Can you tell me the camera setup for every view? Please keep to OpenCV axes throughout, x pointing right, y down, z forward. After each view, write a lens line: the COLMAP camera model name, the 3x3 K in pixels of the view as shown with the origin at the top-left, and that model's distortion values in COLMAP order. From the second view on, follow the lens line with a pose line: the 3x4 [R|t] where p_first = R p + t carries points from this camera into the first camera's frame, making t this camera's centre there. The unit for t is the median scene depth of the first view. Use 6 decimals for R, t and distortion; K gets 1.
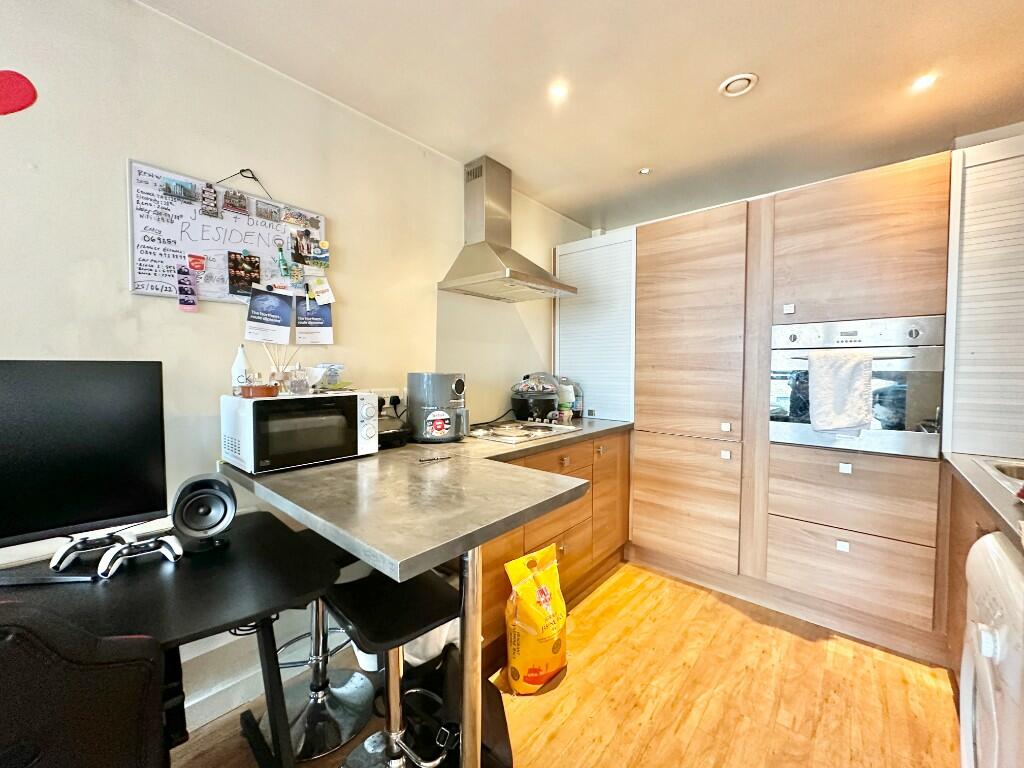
lens RADIAL K [[408.7, 0, 511.8], [0, 408.7, 382.5], [0, 0, 1]] dist [-0.001653, 0.000020]
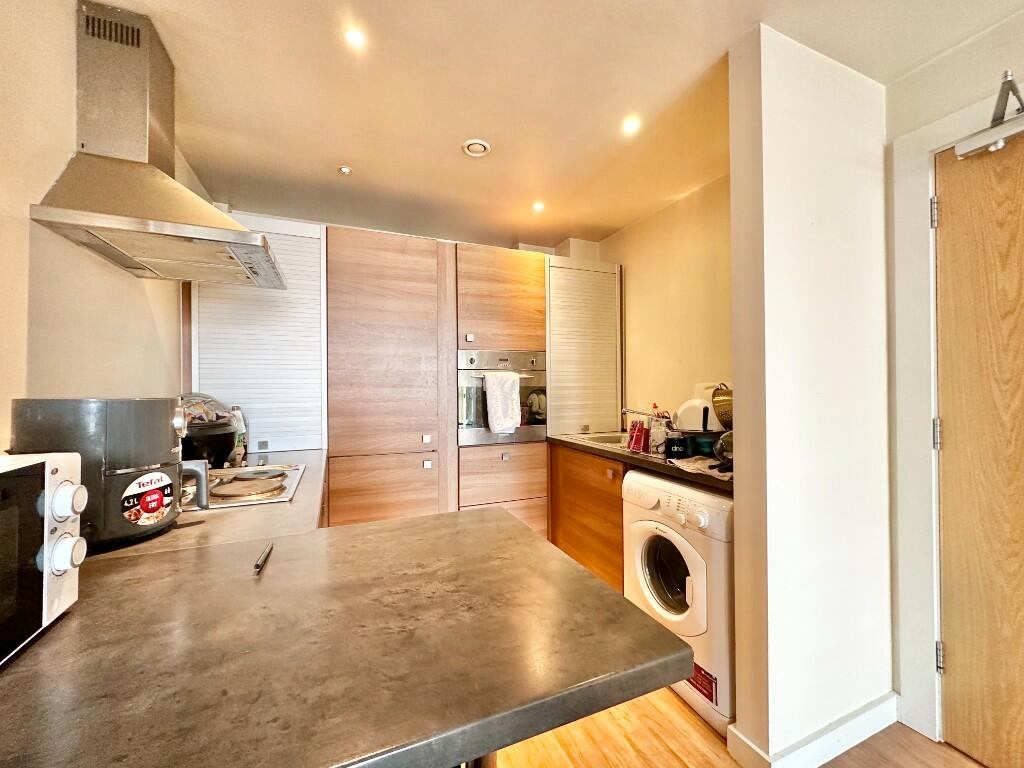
lens RADIAL K [[408.7, 0, 507.2], [0, 408.7, 383.2], [0, 0, 1]] dist [-0.001653, 0.000020]
pose [[0.439444, -0.001185, 0.898269, -0.422007], [0.038460, 0.999107, -0.017497, -0.014562], [-0.897446, 0.042237, 0.439097, 0.371169]]
